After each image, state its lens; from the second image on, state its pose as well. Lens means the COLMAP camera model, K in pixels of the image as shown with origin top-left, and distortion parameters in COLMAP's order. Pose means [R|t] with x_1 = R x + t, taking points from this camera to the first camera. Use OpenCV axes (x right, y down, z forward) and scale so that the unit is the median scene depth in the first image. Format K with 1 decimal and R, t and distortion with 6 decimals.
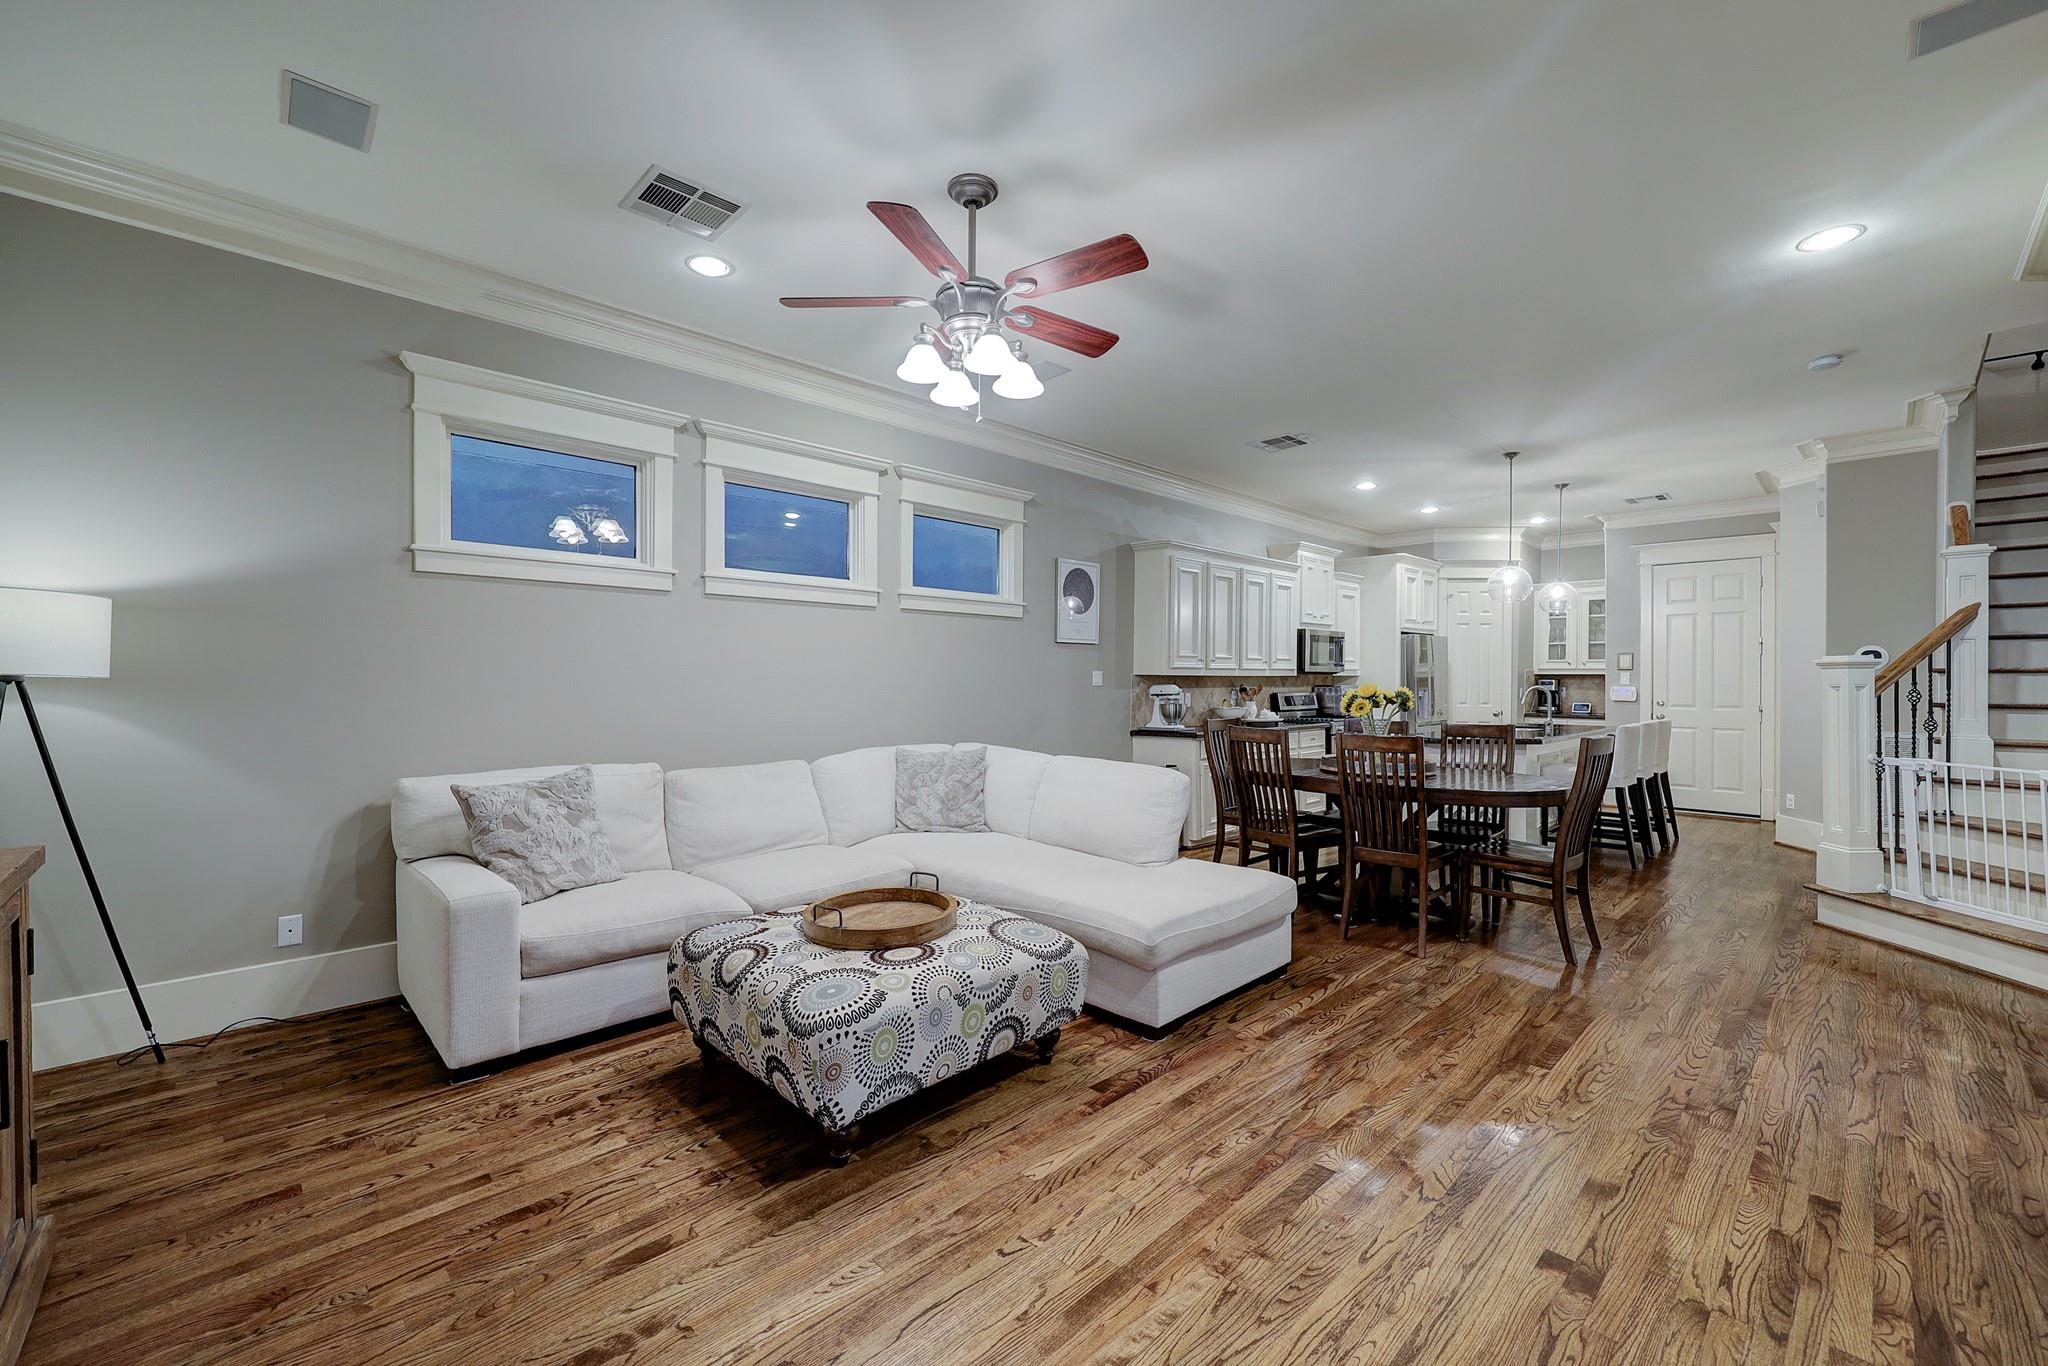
lens RADIAL K [[856.1, 0, 1013.1], [0, 856.1, 678.1], [0, 0, 1]] dist [-0.004025, 0.000411]
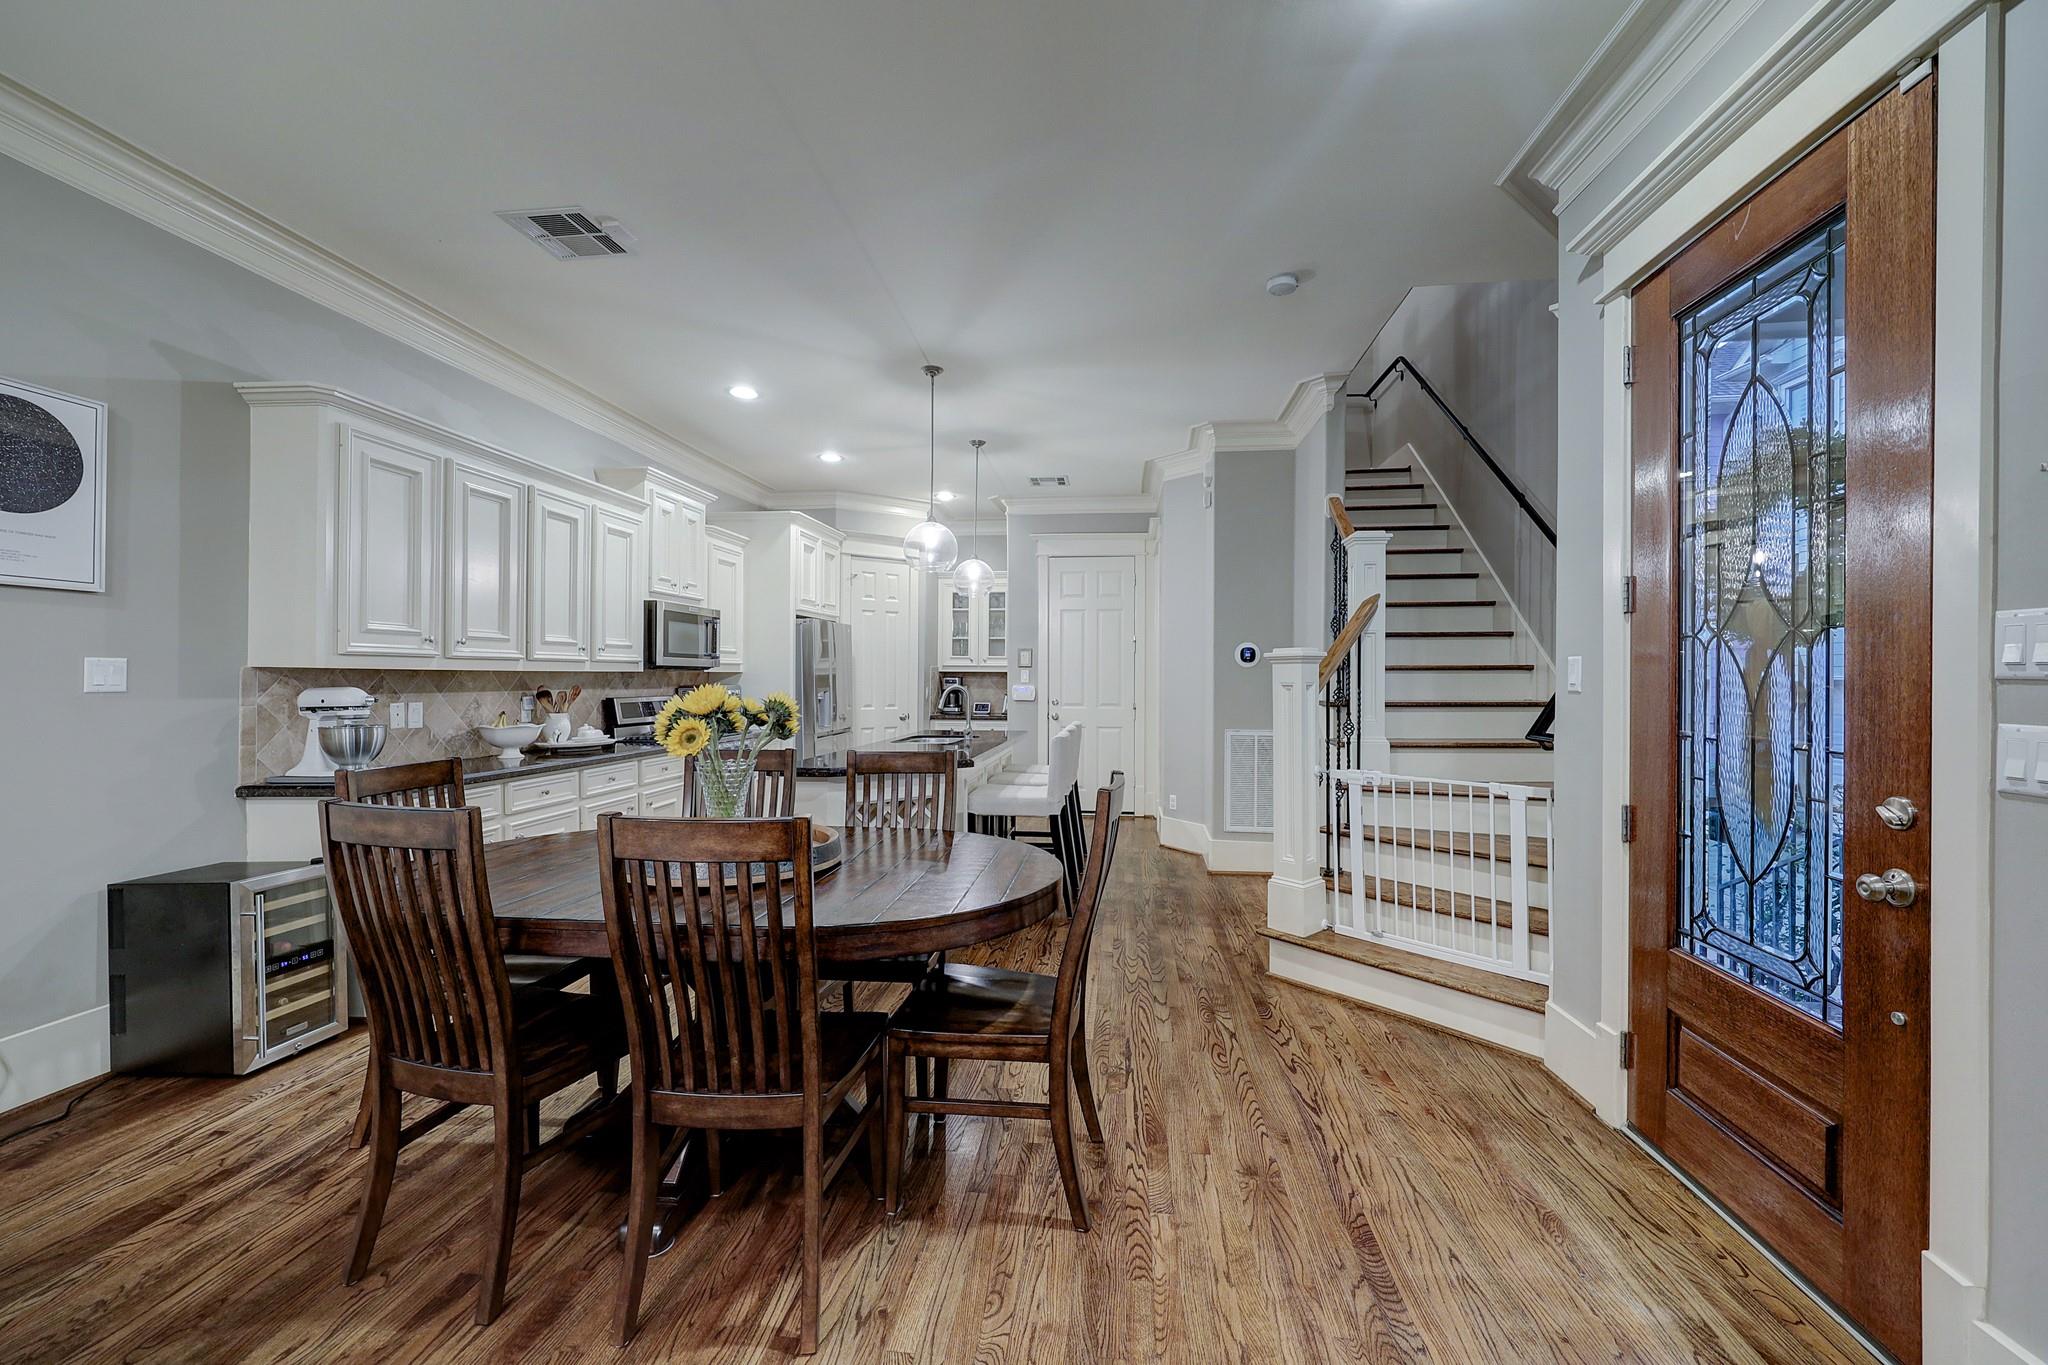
lens RADIAL K [[856.1, 0, 1032.1], [0, 856.1, 683.8], [0, 0, 1]] dist [-0.004025, 0.000411]
pose [[0.776348, -0.004753, 0.630287, 0.164436], [-0.000588, 0.999966, 0.008266, 0.001103], [-0.630305, -0.006787, 0.776318, 0.333072]]
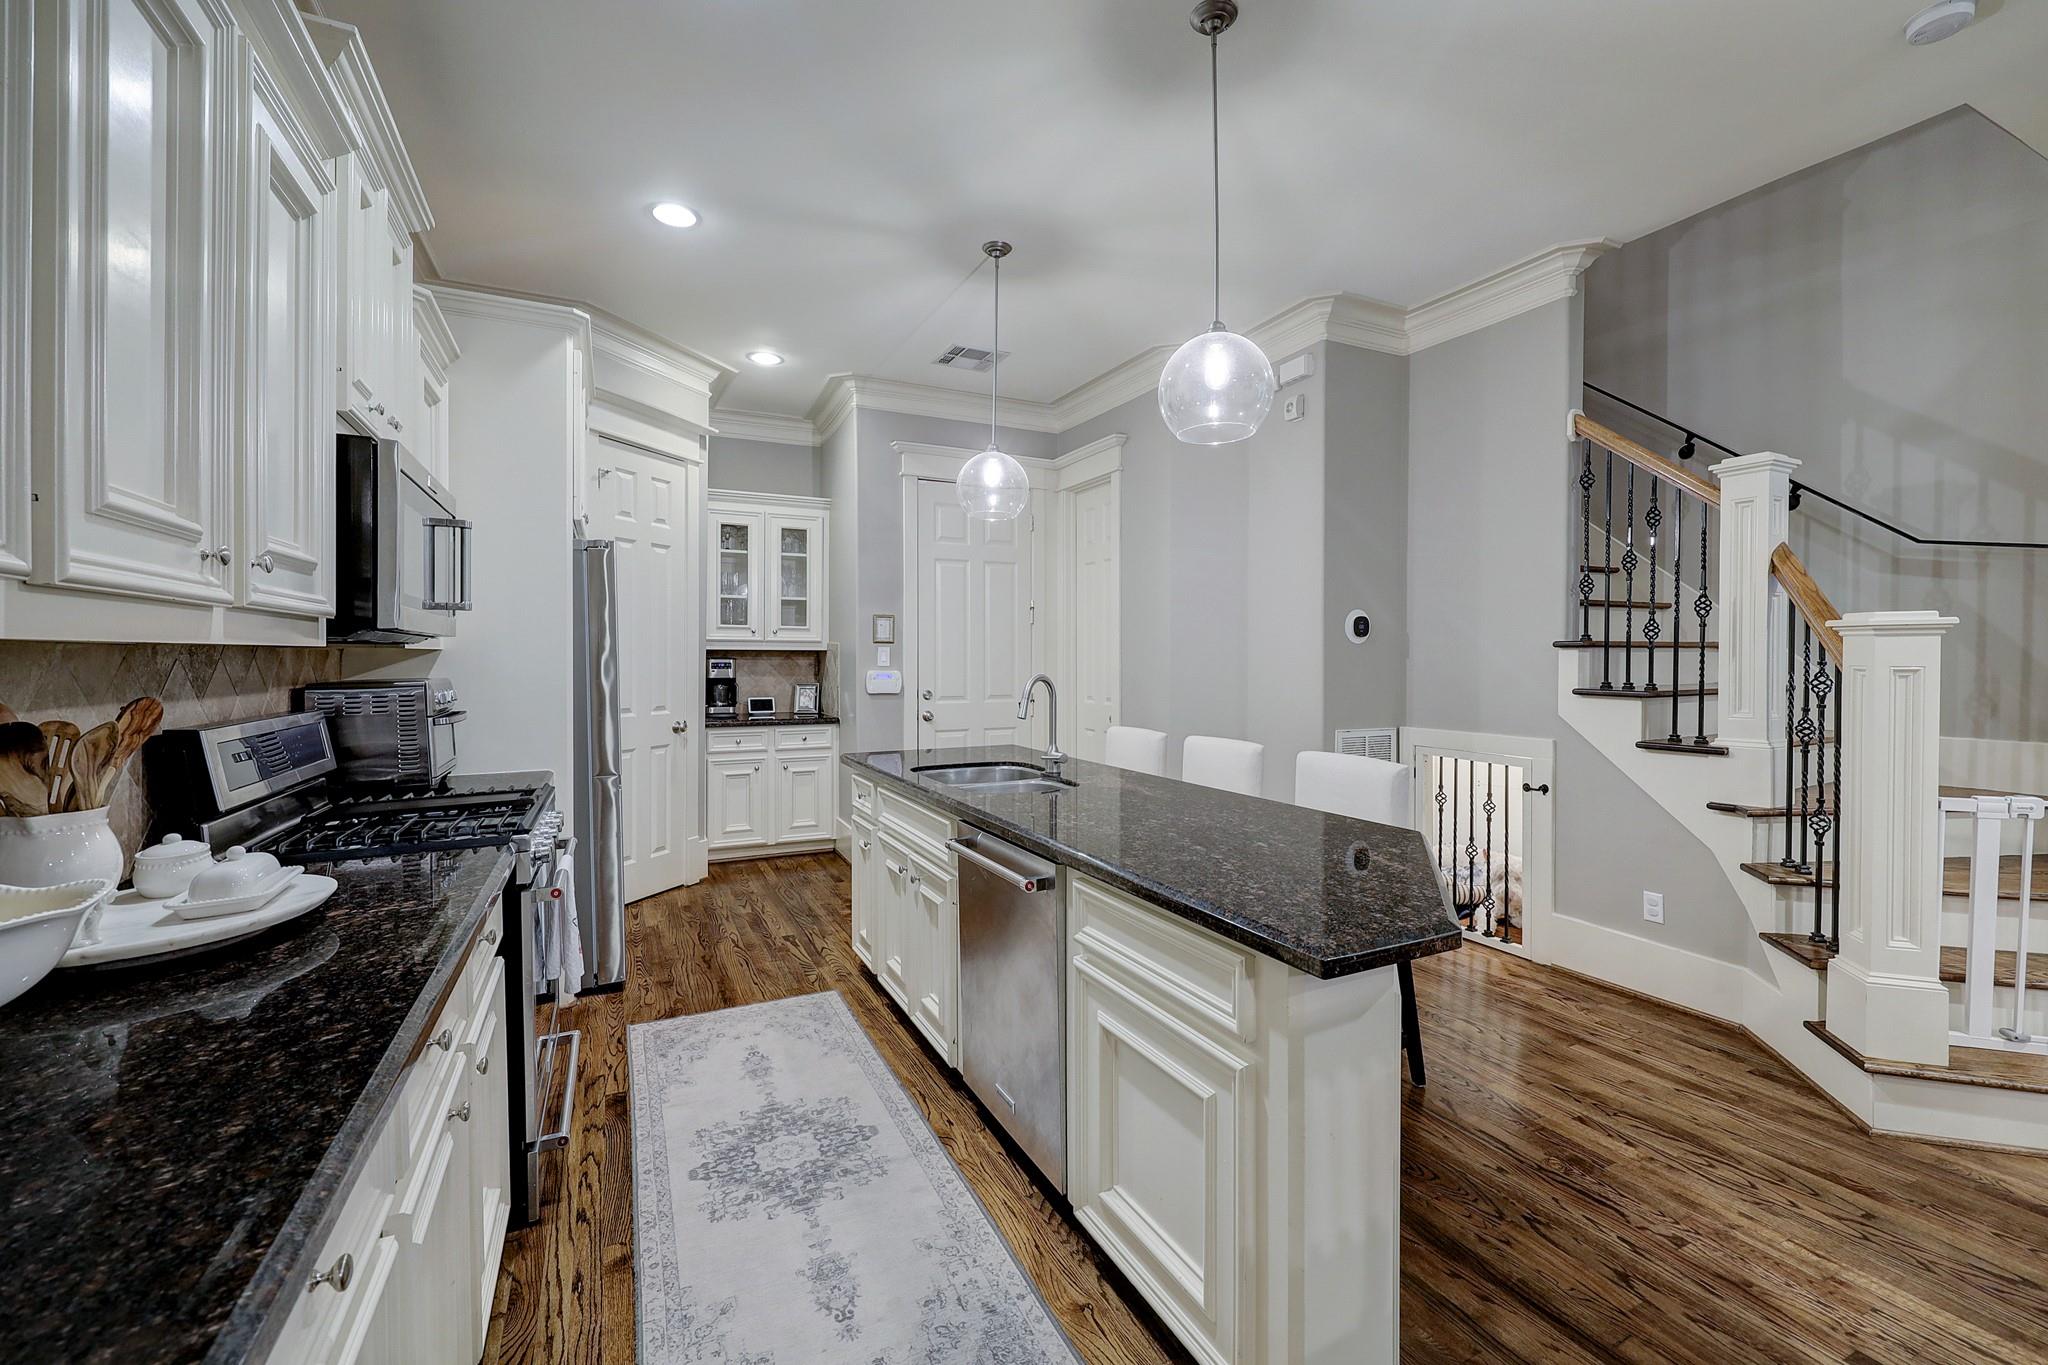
lens RADIAL K [[856.1, 0, 1034.3], [0, 856.1, 675.4], [0, 0, 1]] dist [-0.004025, 0.000411]
pose [[0.310491, -0.020777, 0.950349, 0.201268], [0.001967, 0.999773, 0.021215, 0.000942], [-0.950574, -0.004718, 0.310462, 0.867547]]
